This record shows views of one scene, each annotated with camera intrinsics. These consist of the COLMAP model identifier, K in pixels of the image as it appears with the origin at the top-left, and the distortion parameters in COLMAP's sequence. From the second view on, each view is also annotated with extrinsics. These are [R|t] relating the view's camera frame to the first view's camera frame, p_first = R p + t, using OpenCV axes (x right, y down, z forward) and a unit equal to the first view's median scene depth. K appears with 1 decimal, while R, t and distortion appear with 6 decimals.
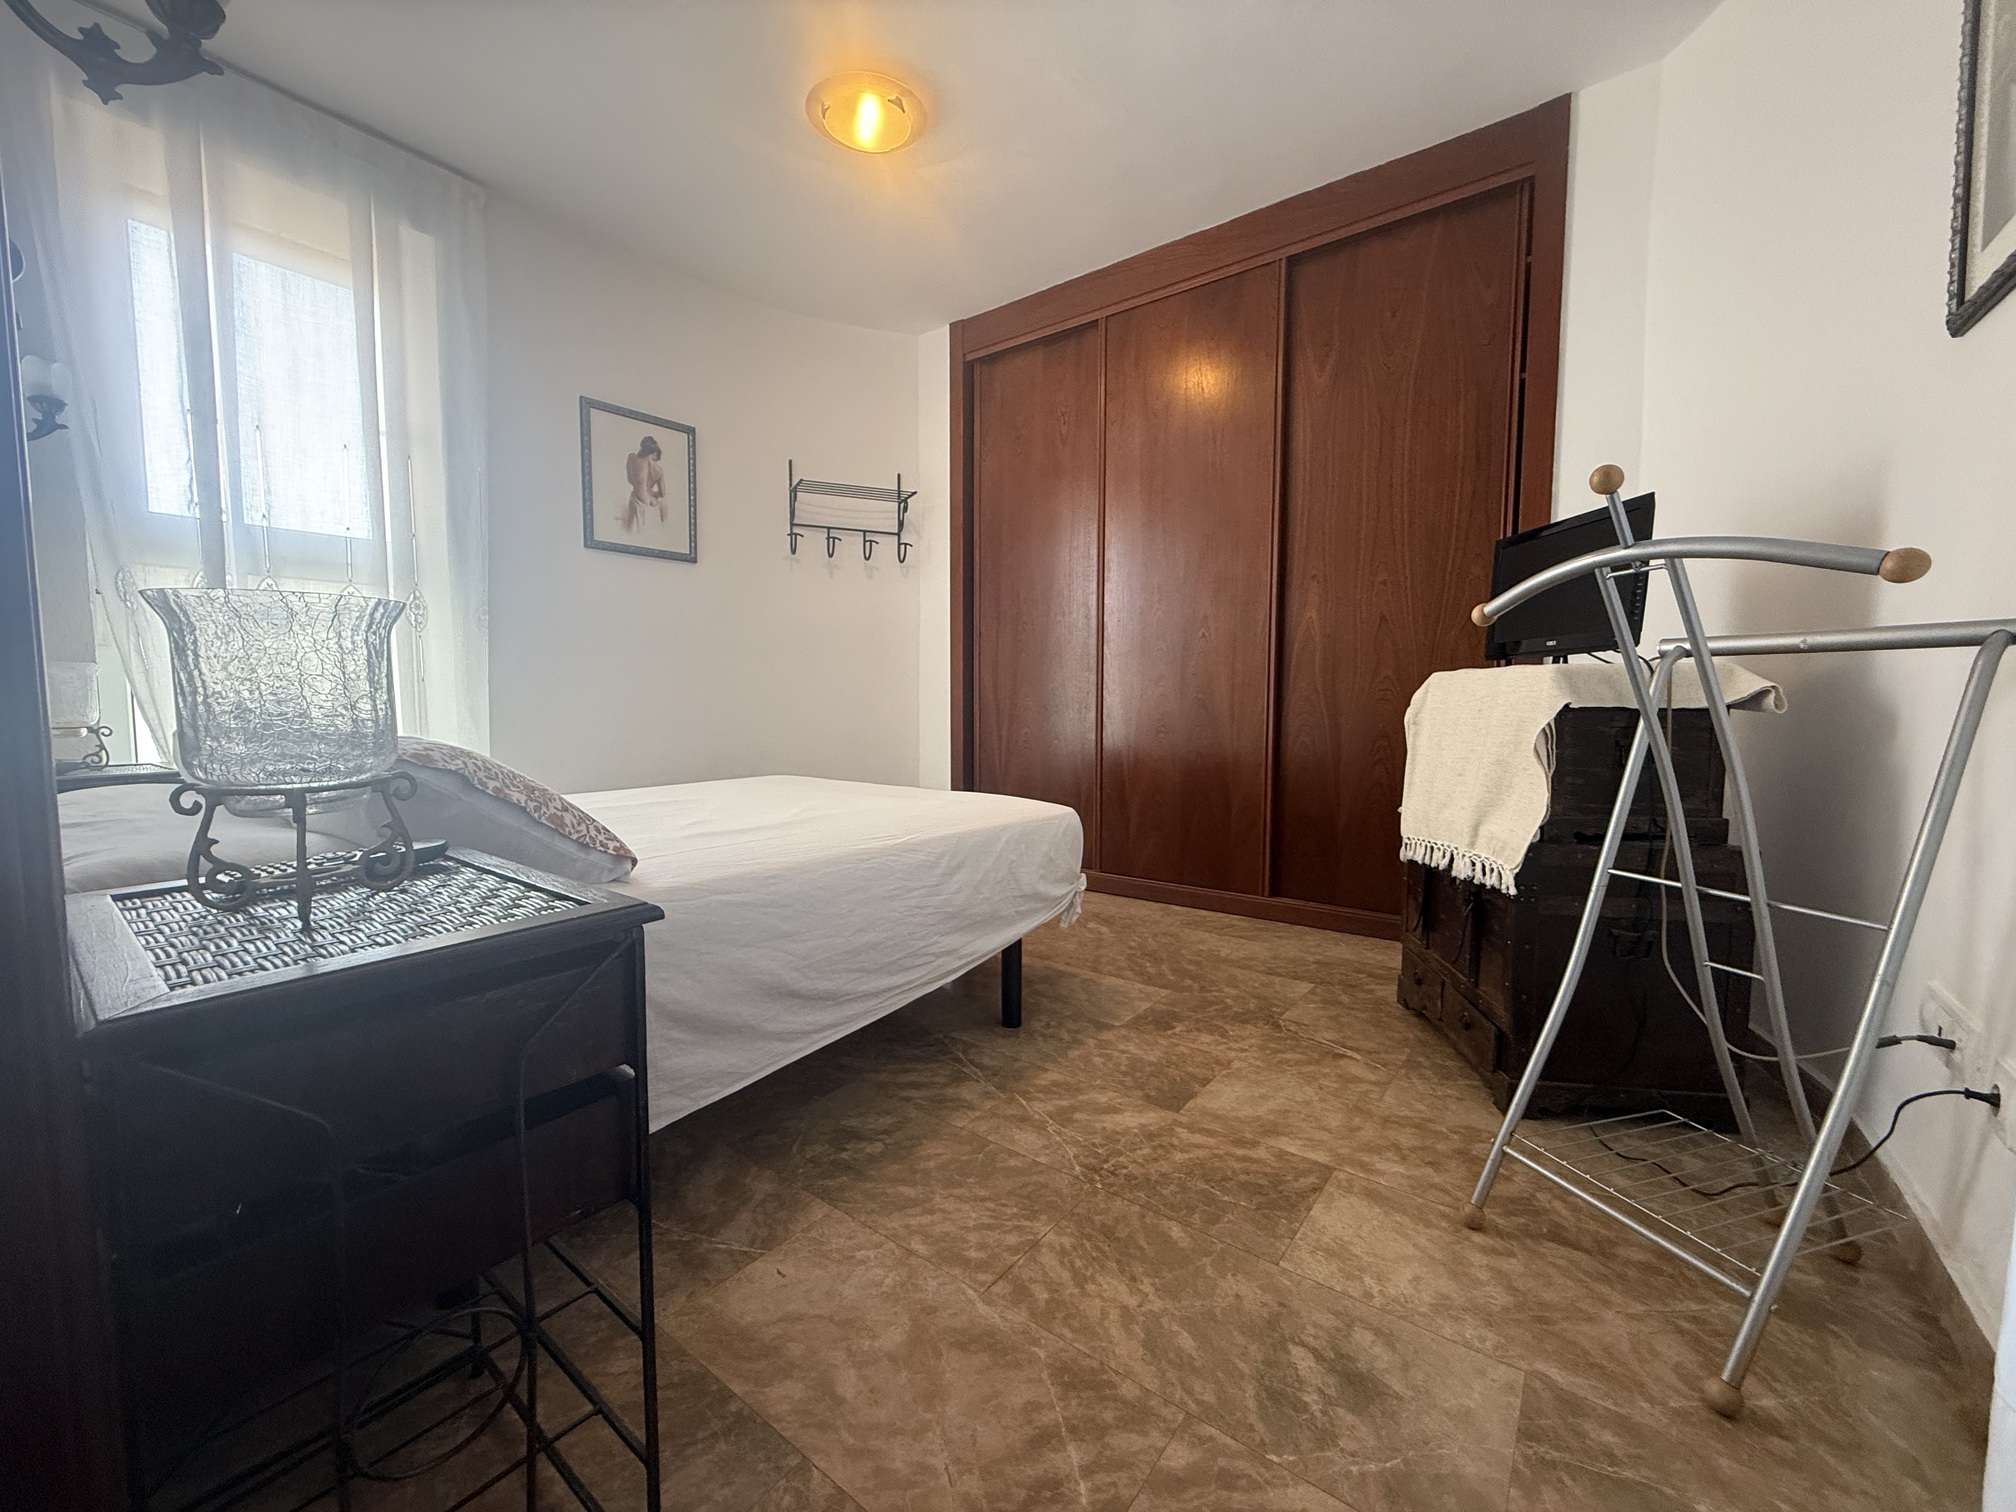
lens RADIAL K [[803.1, 0, 1003.0], [0, 803.1, 757.1], [0, 0, 1]] dist [0.001349, -0.000403]
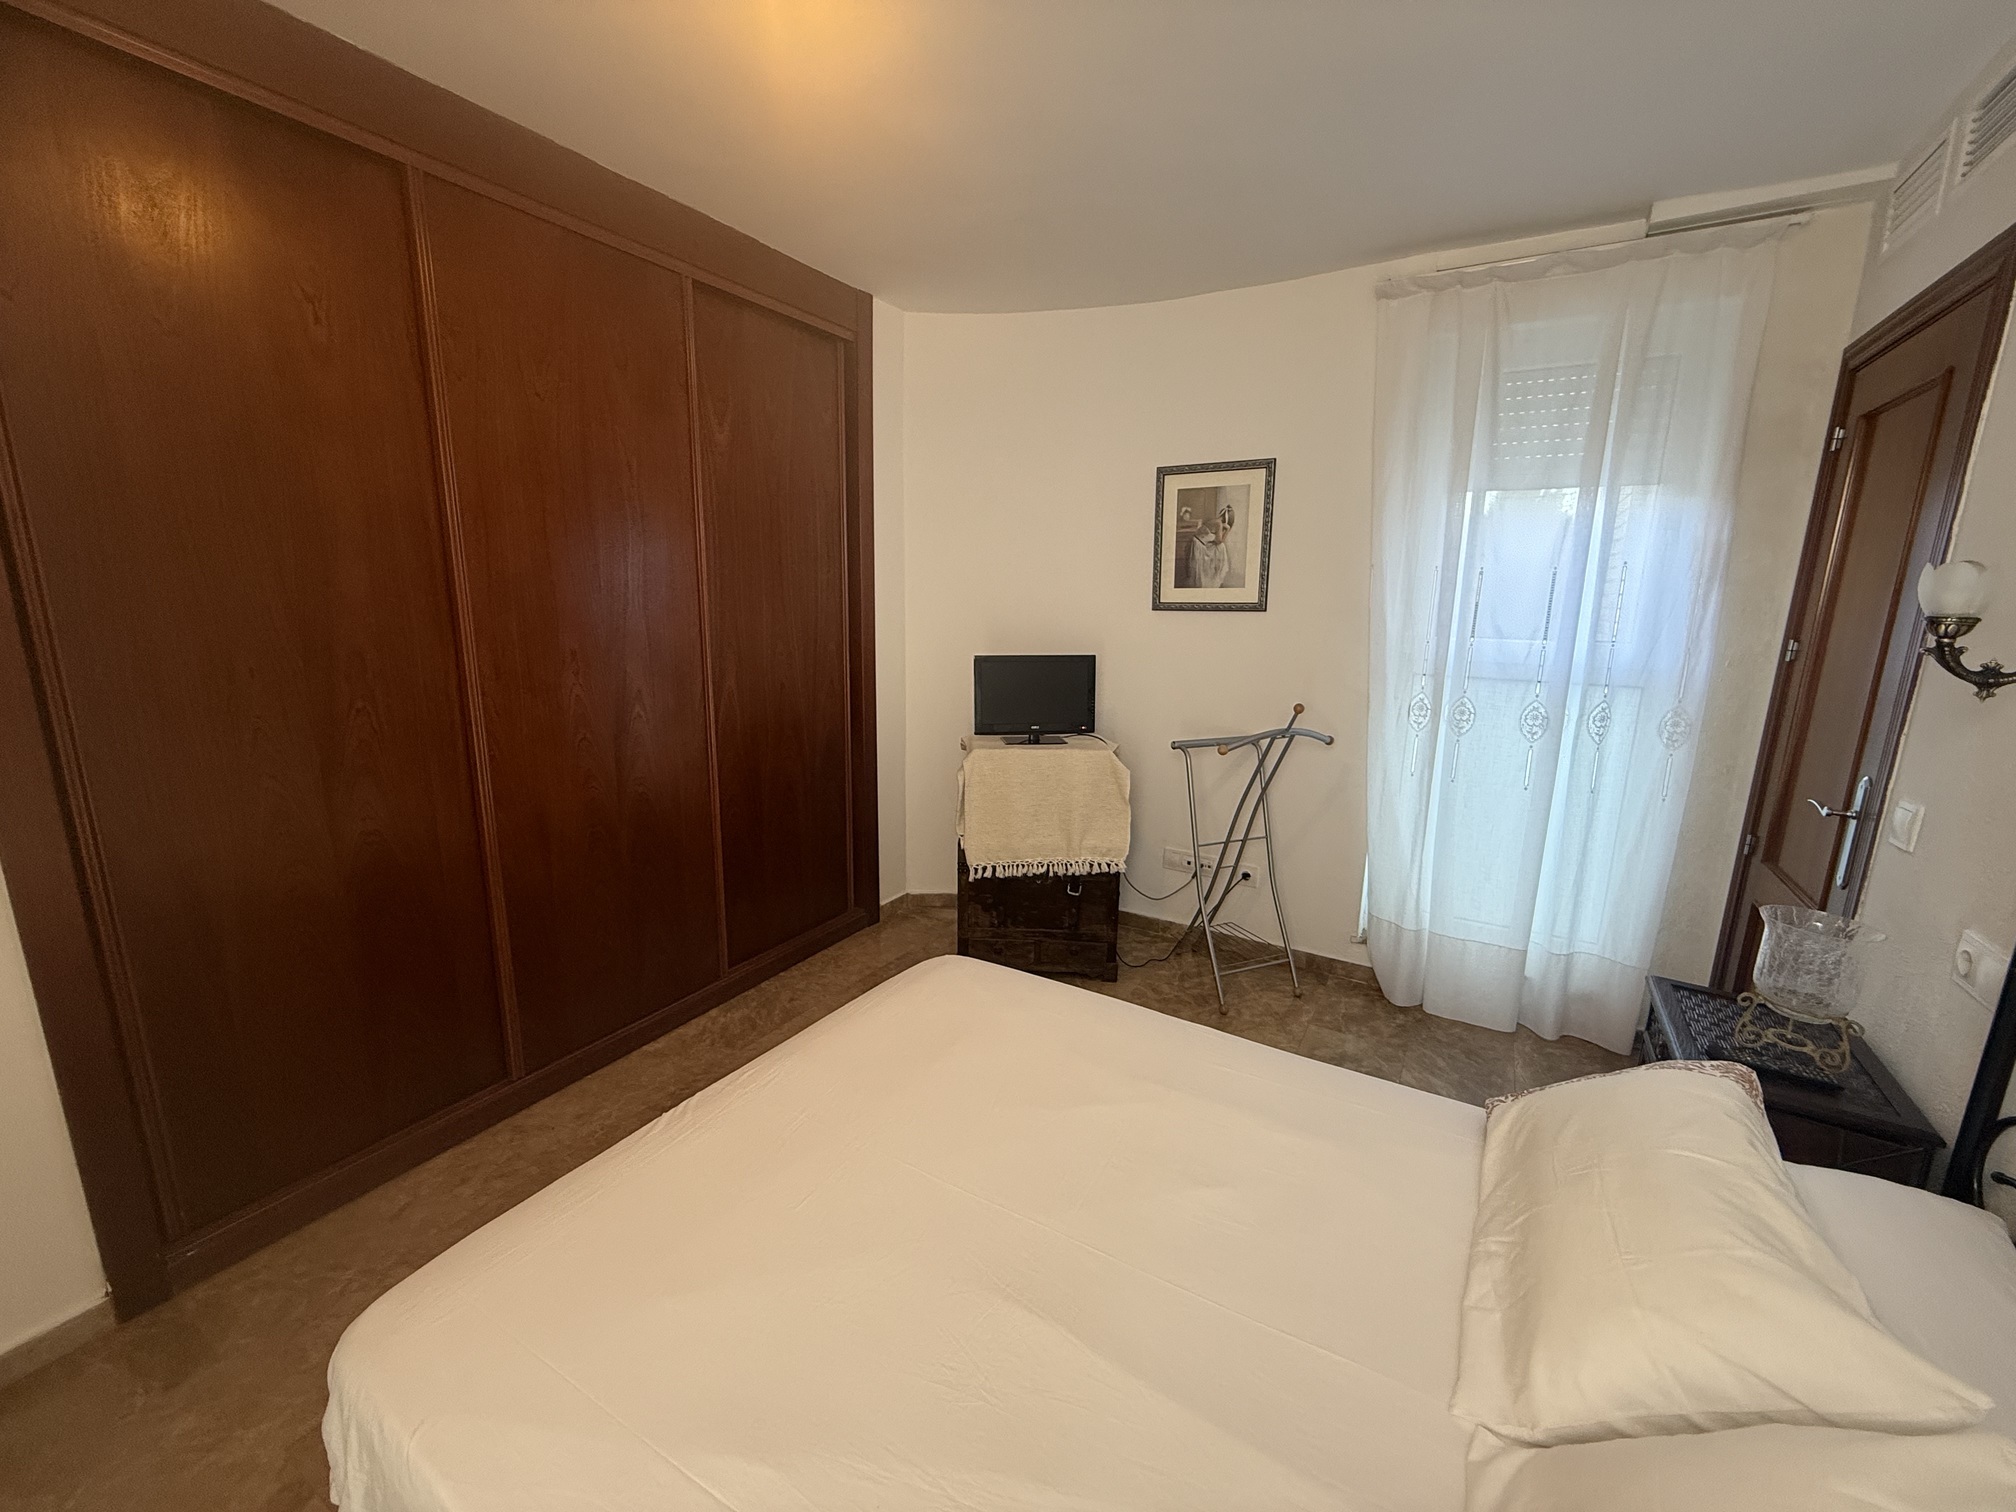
lens RADIAL K [[803.1, 0, 1003.0], [0, 803.1, 757.1], [0, 0, 1]] dist [0.001349, -0.000403]
pose [[-0.101219, -0.202793, 0.973976, -0.624220], [0.058993, 0.976058, 0.209358, -0.279009], [-0.993114, 0.078649, -0.086833, 0.780910]]
